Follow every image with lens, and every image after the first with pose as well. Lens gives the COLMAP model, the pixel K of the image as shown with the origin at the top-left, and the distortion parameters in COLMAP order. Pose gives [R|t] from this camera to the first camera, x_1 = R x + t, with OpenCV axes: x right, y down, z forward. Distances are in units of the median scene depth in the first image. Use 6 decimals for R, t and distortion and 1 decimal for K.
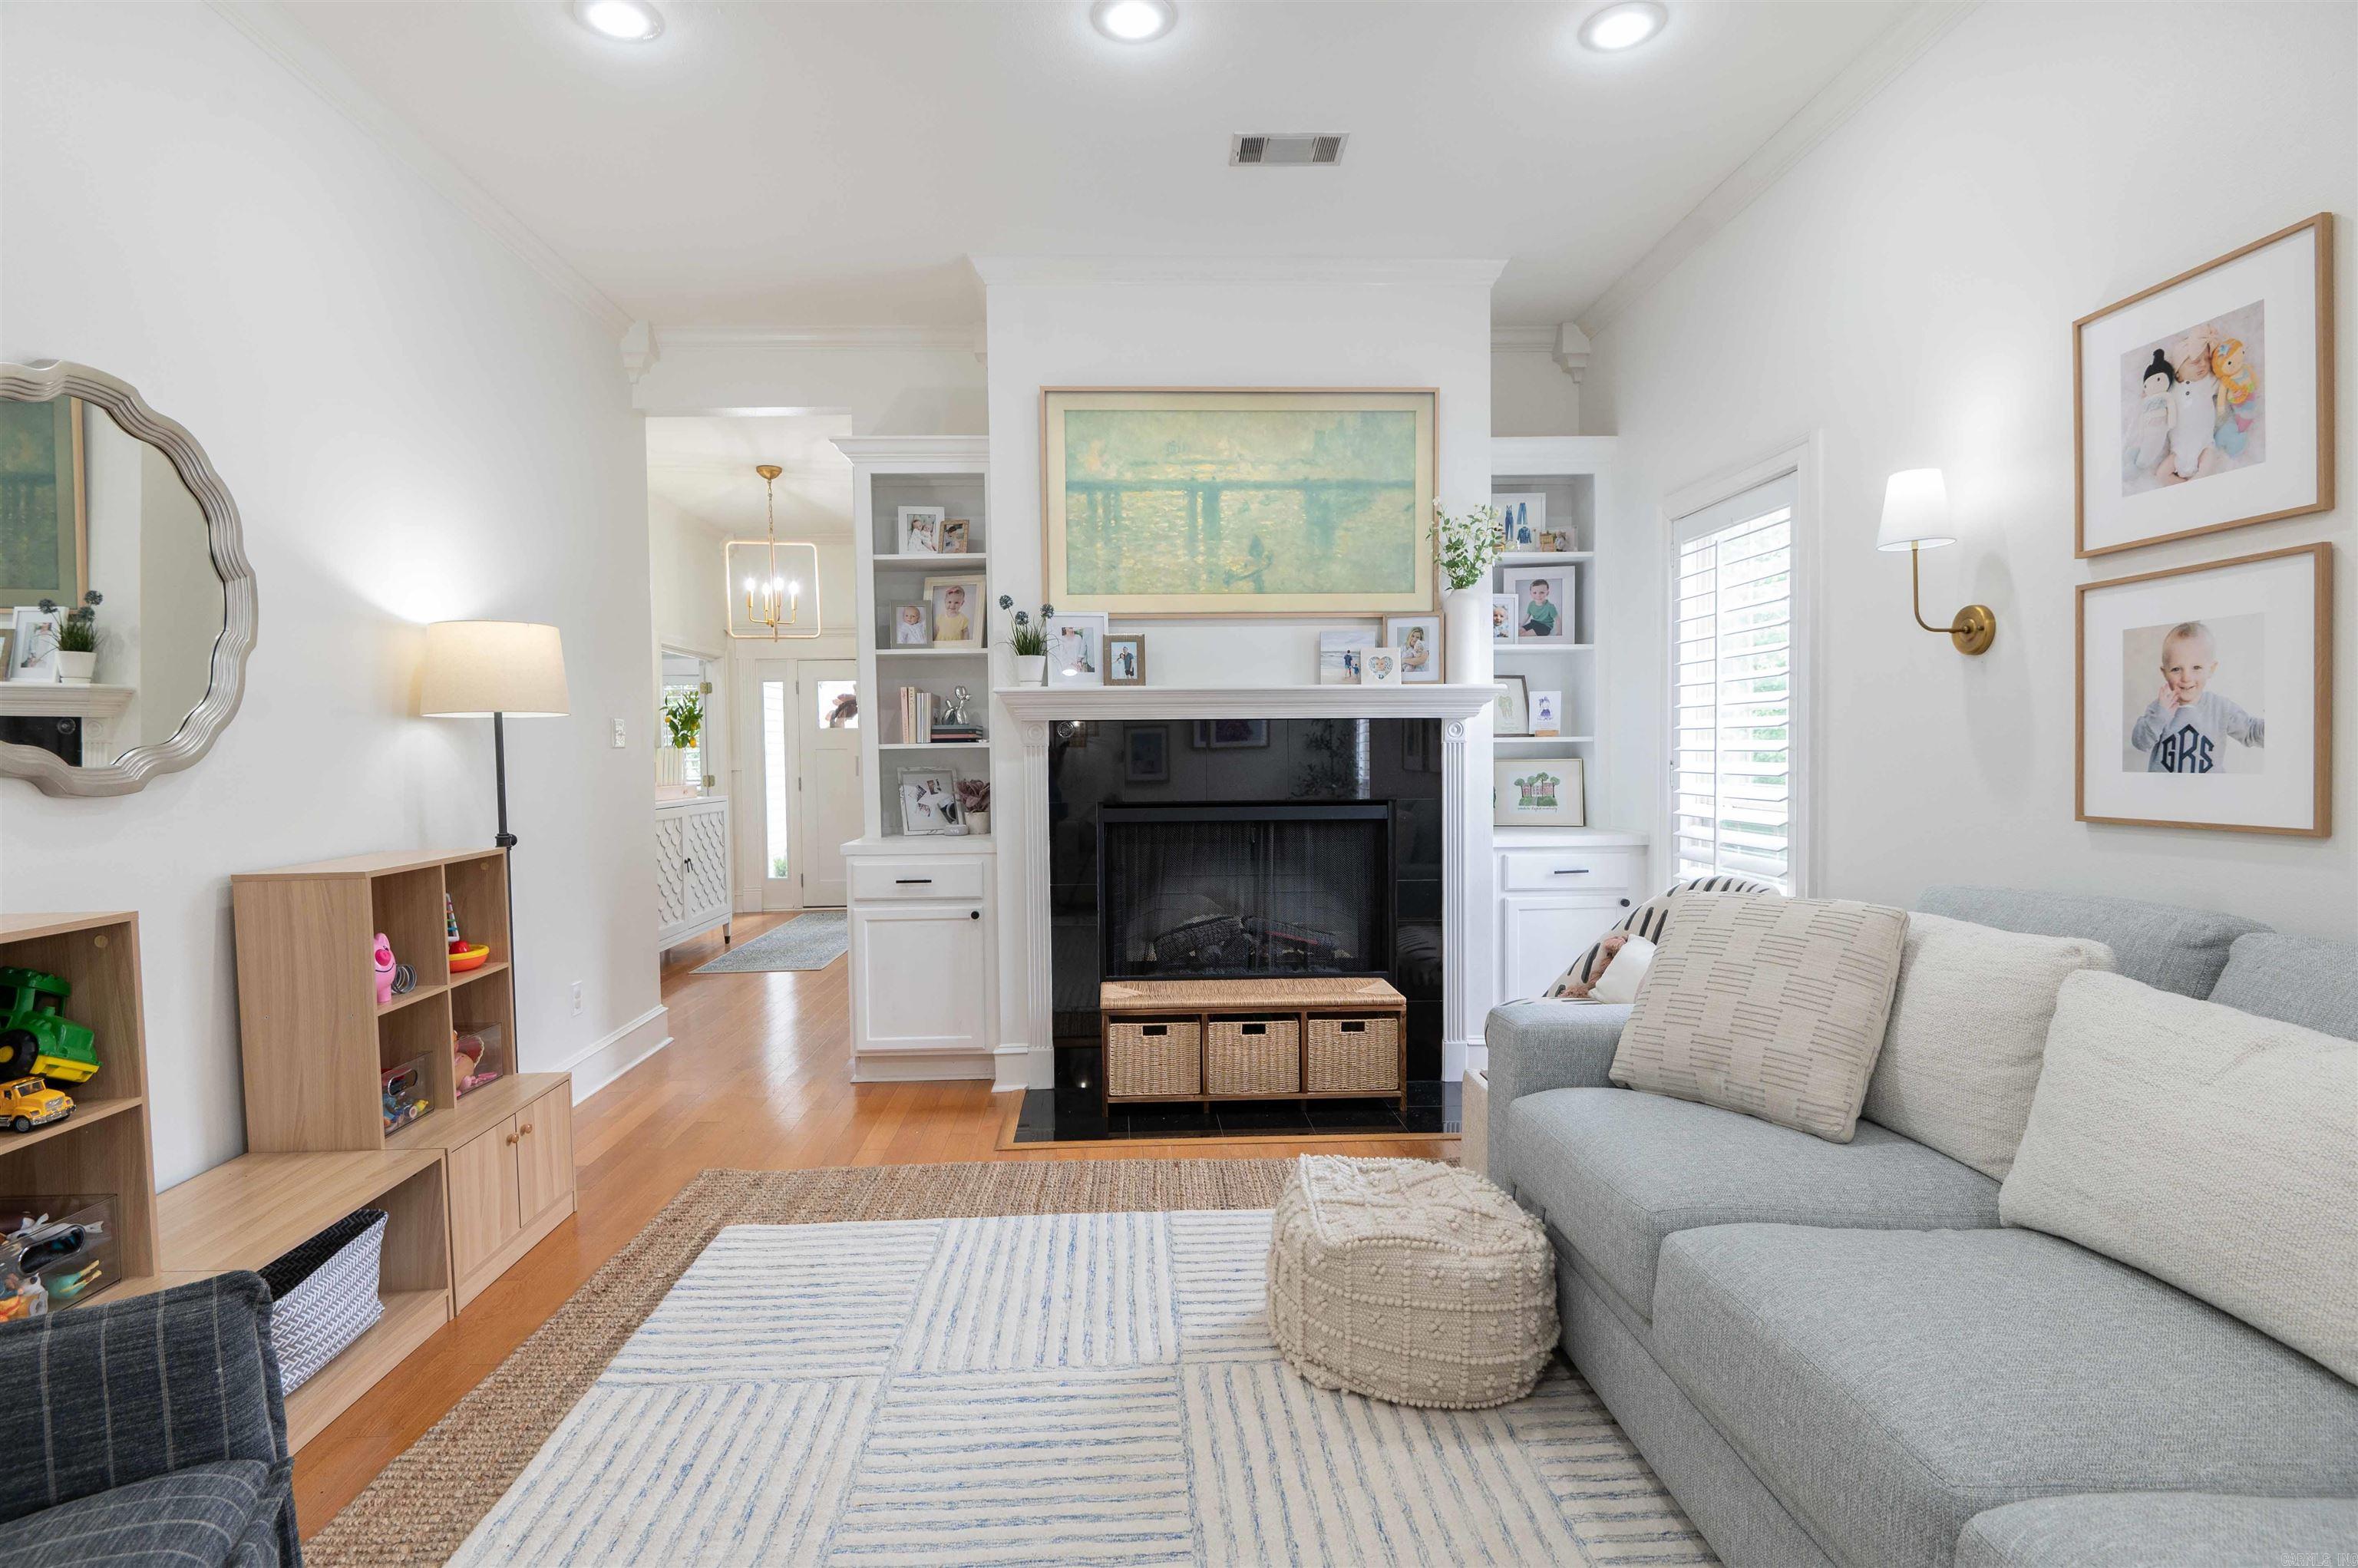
lens RADIAL K [[1121.3, 0, 1161.8], [0, 1121.3, 784.1], [0, 0, 1]] dist [-0.001293, -0.014863]
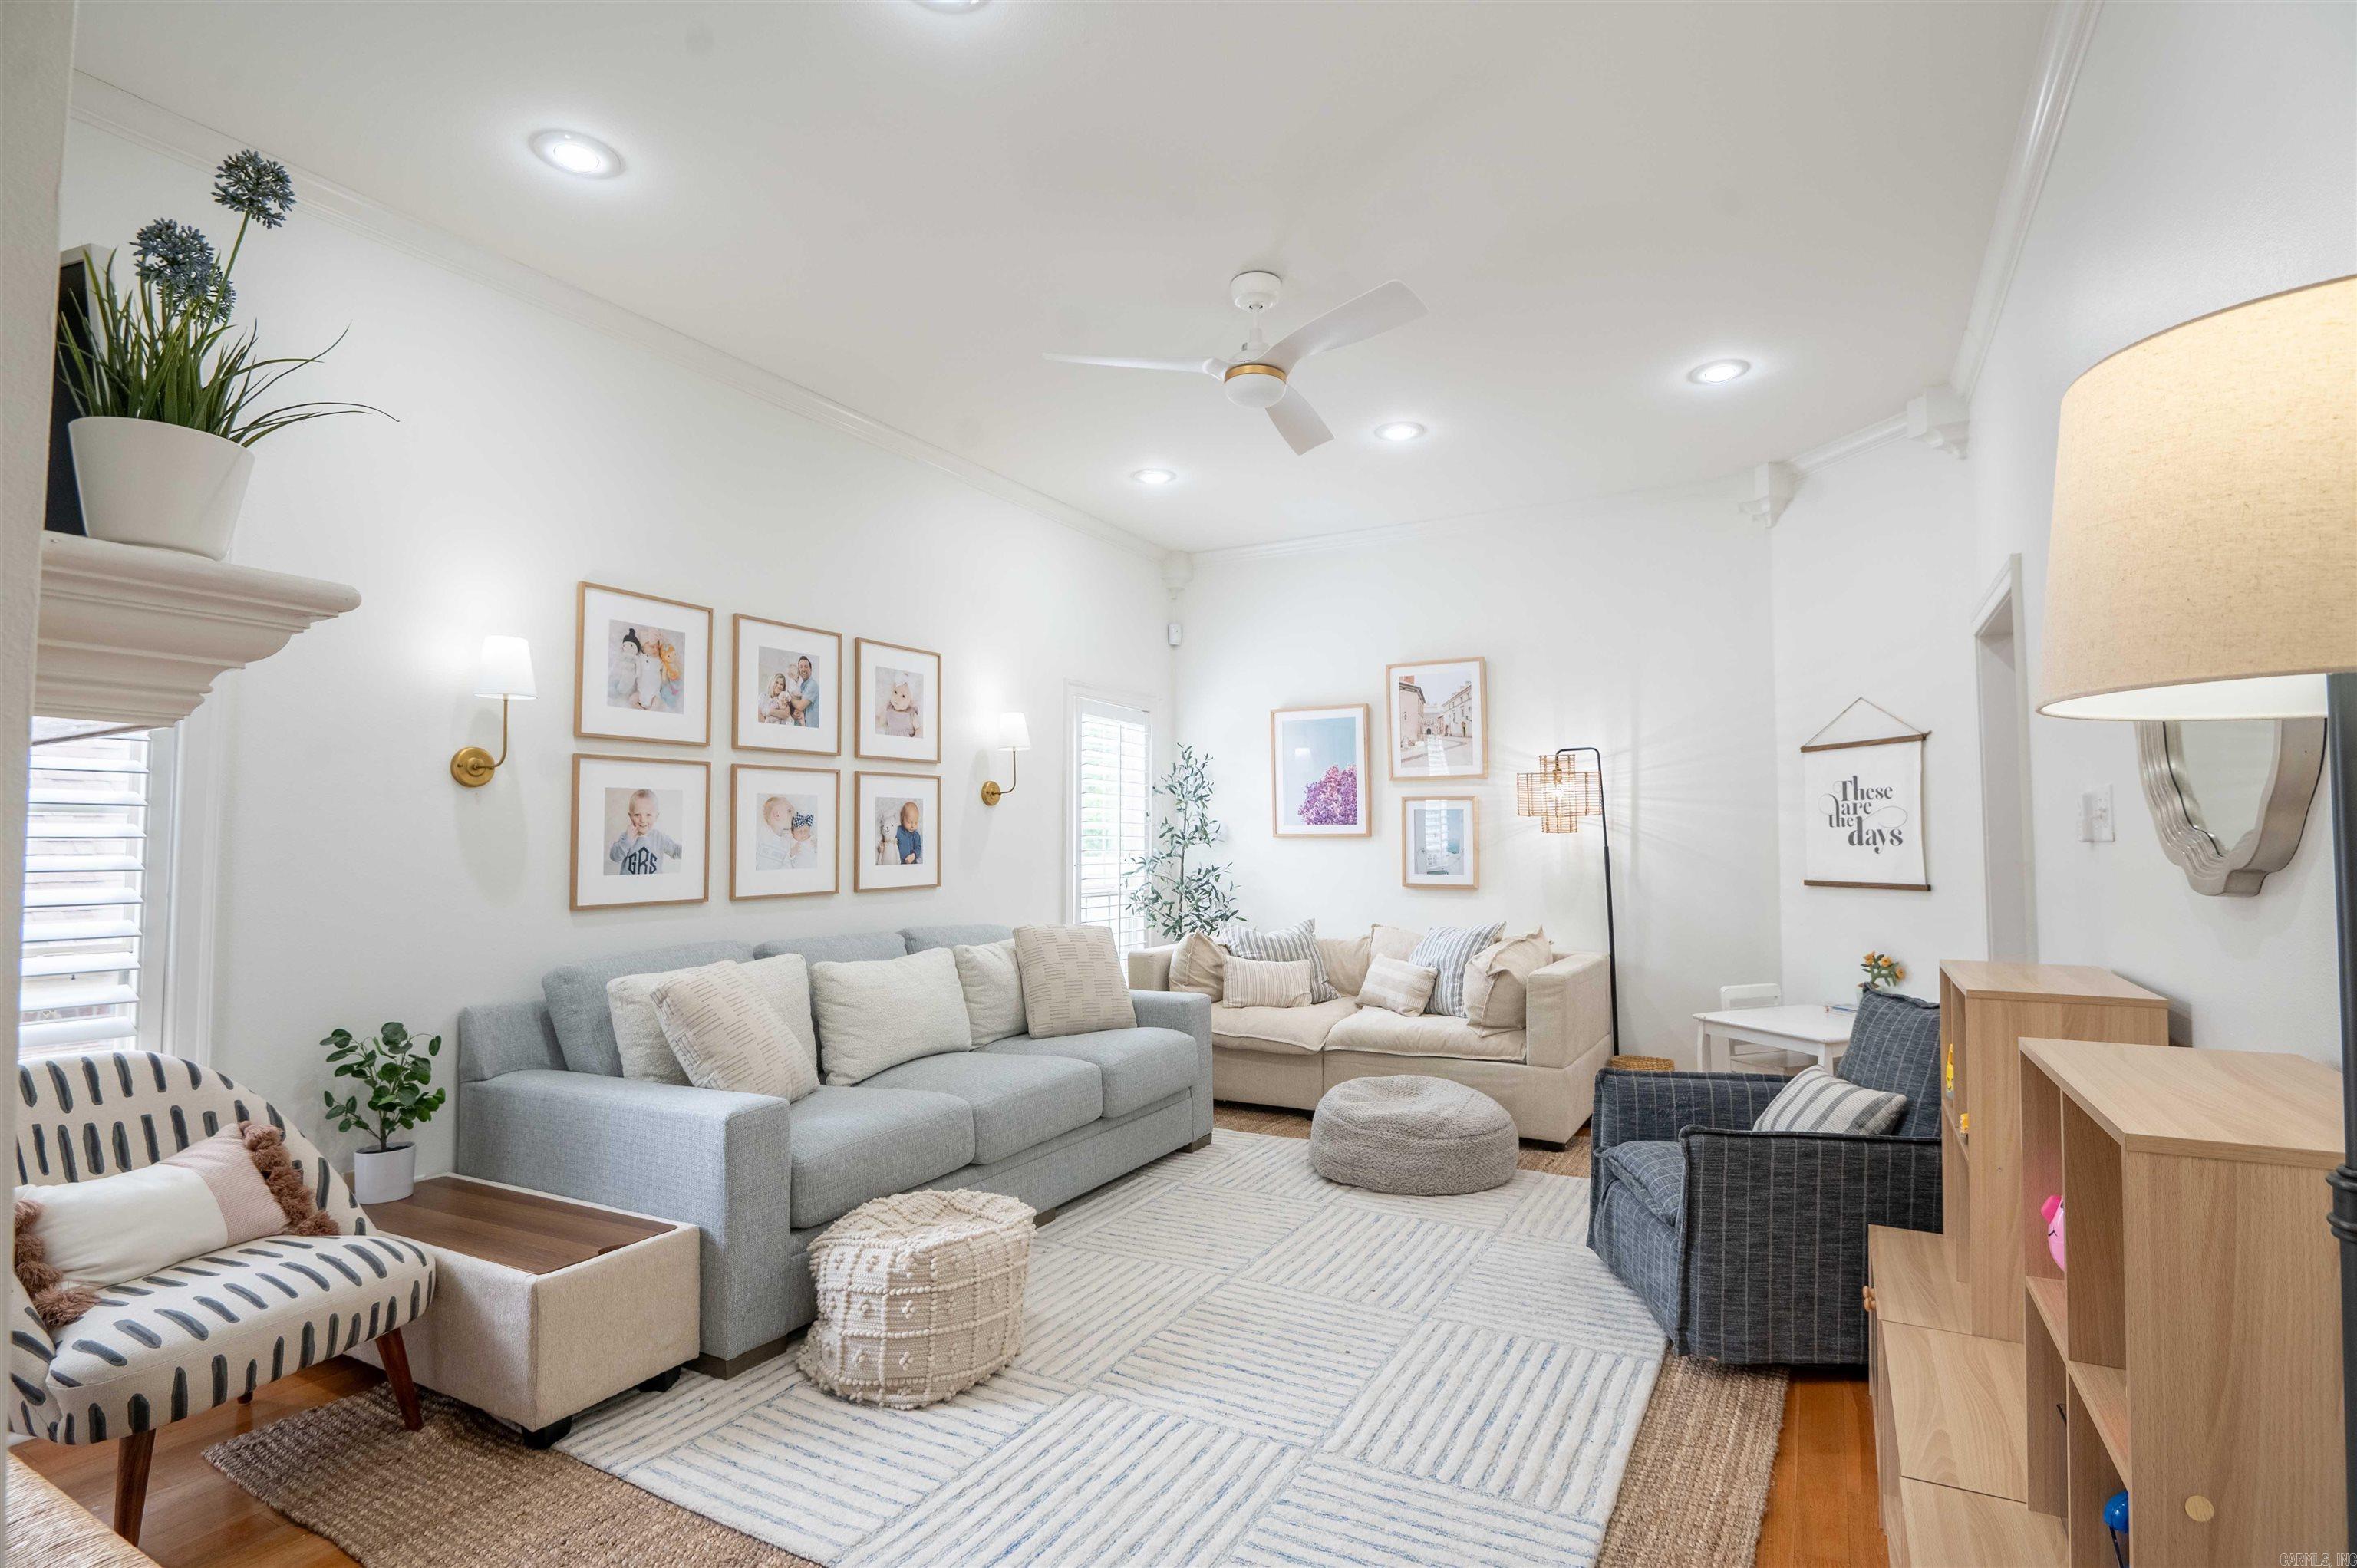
lens RADIAL K [[1116.9, 0, 1209.2], [0, 1116.9, 785.5], [0, 0, 1]] dist [0.011975, -0.000132]
pose [[-0.856772, 0.044223, 0.513796, -0.505647], [0.031506, 0.998944, -0.033441, -0.041558], [-0.514732, -0.012464, -0.857261, 1.358519]]
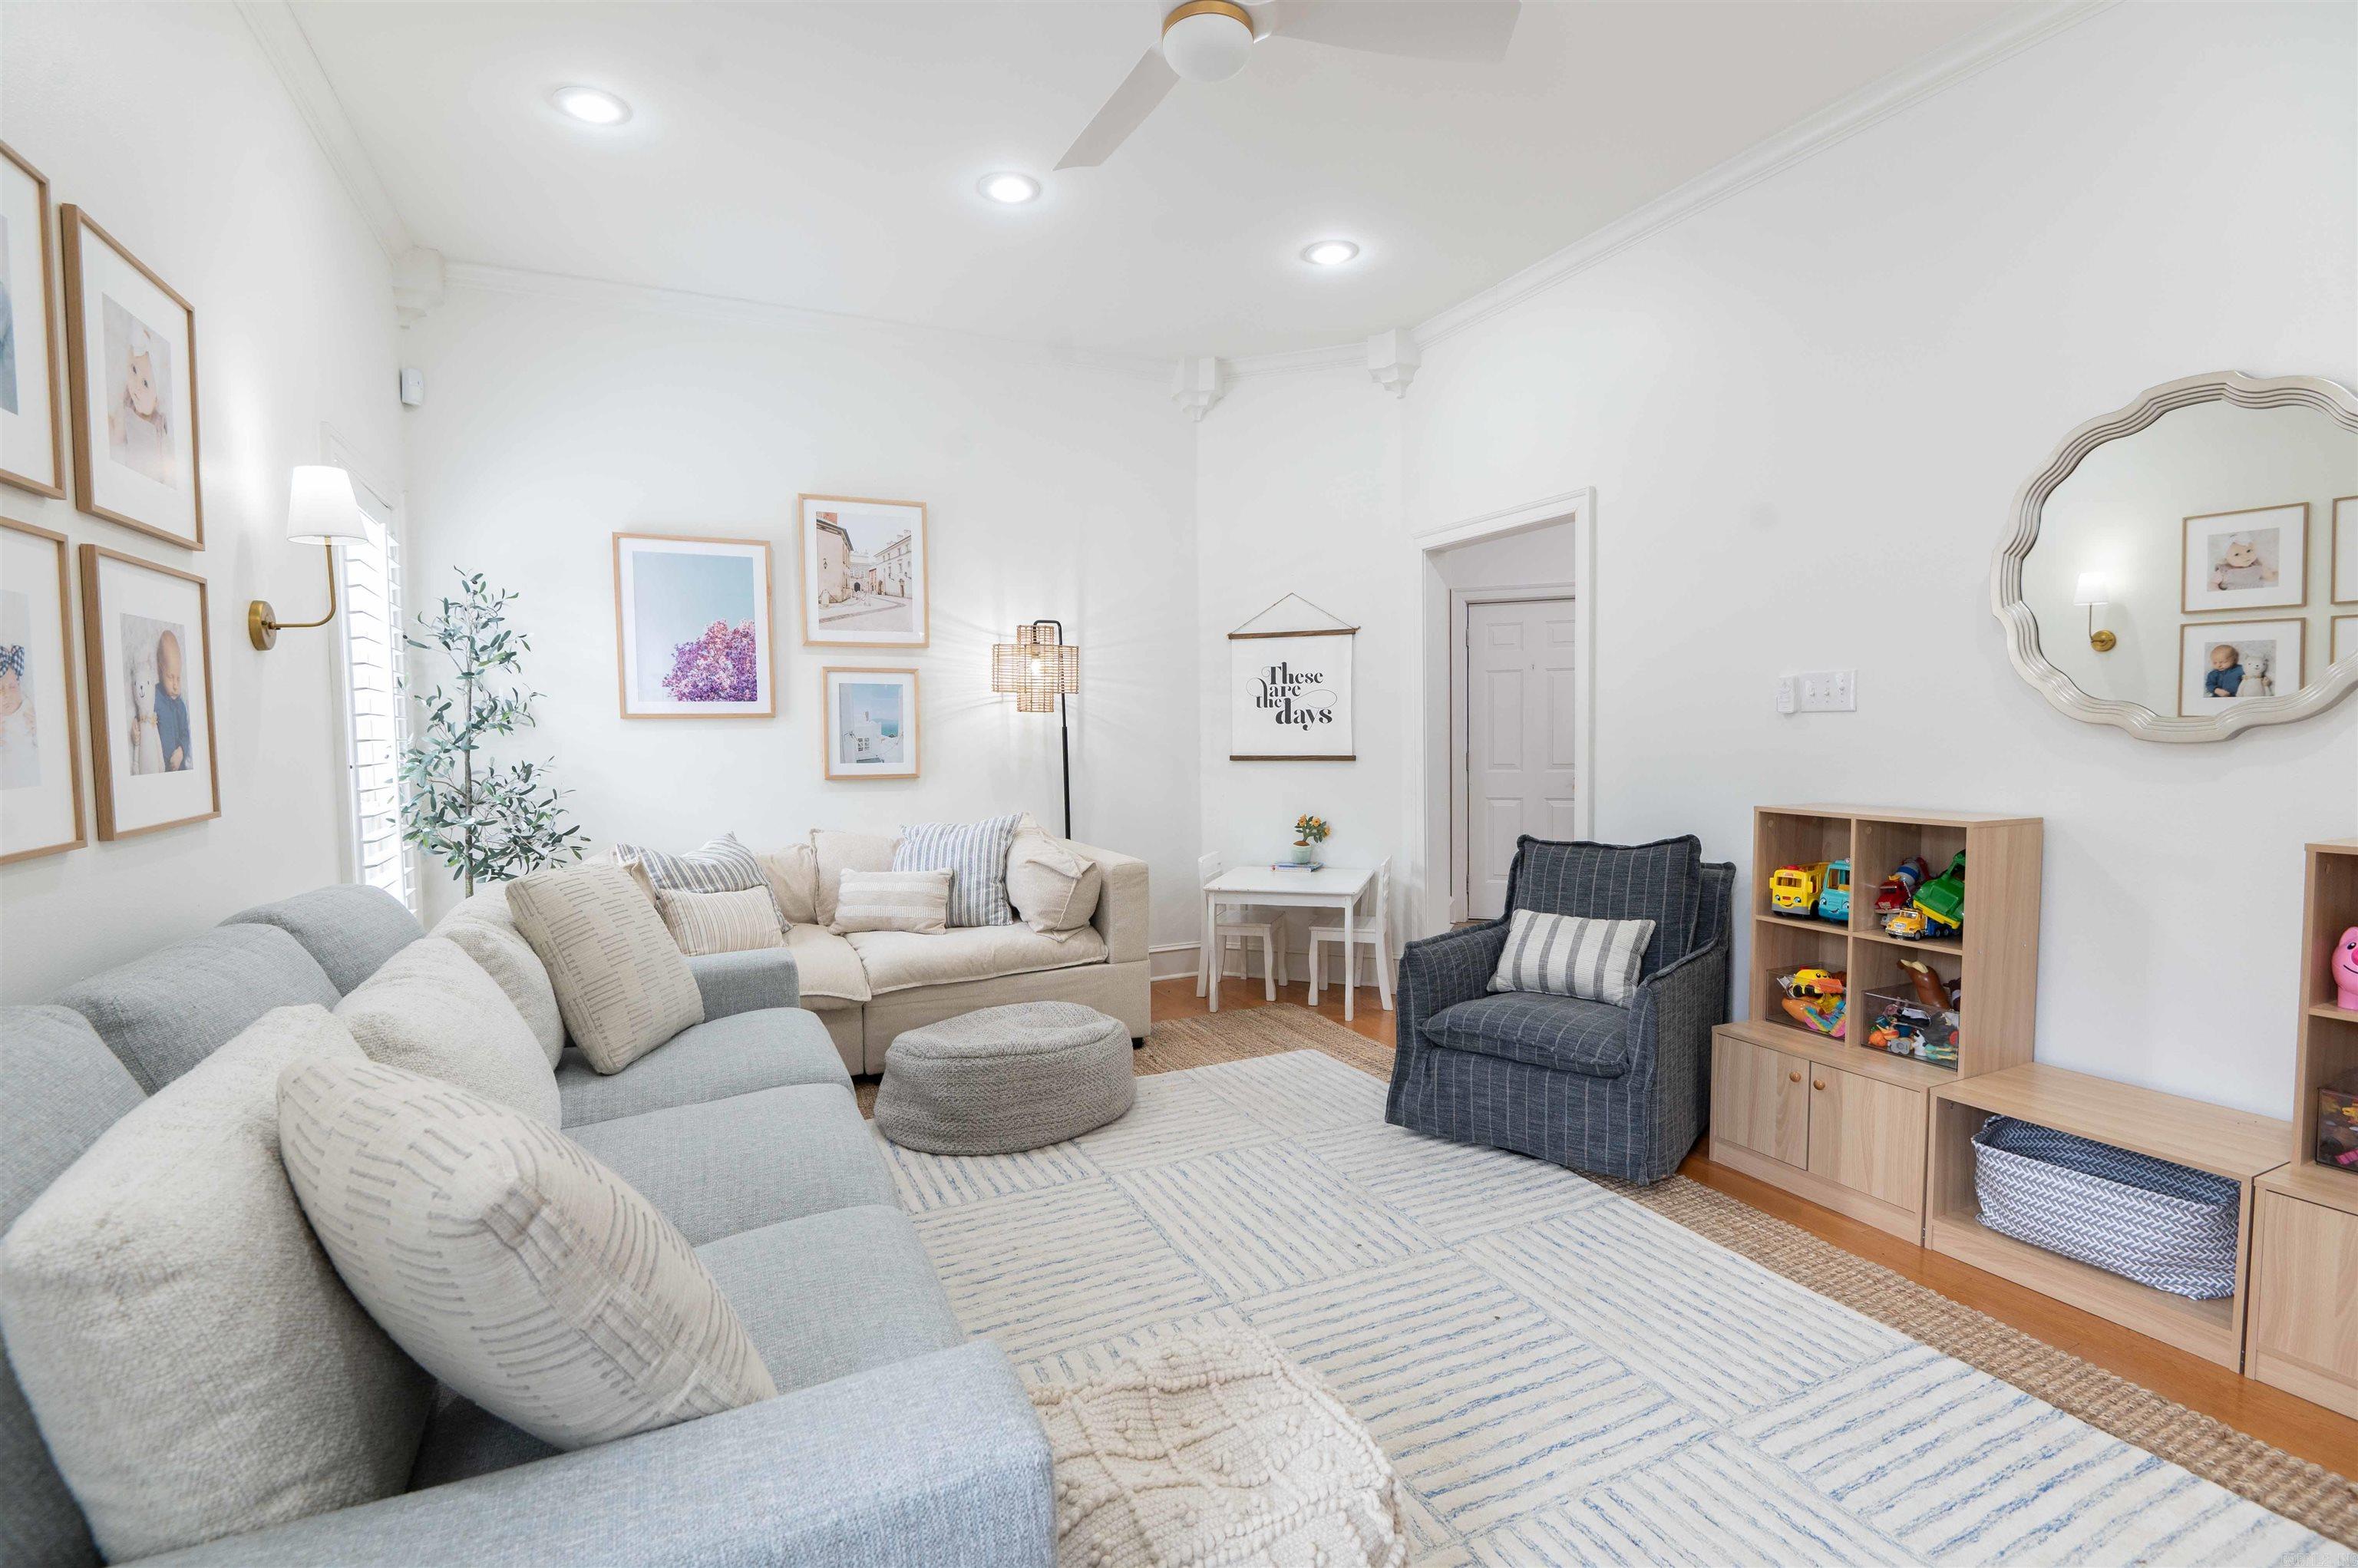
lens RADIAL K [[1085.5, 0, 1193.4], [0, 1085.5, 785.3], [0, 0, 1]] dist [0.000140, -0.015784]
pose [[-0.923859, 0.046641, -0.379882, 0.303550], [0.014175, 0.996036, 0.087818, -0.038023], [0.382472, 0.075746, -0.920857, 1.099720]]
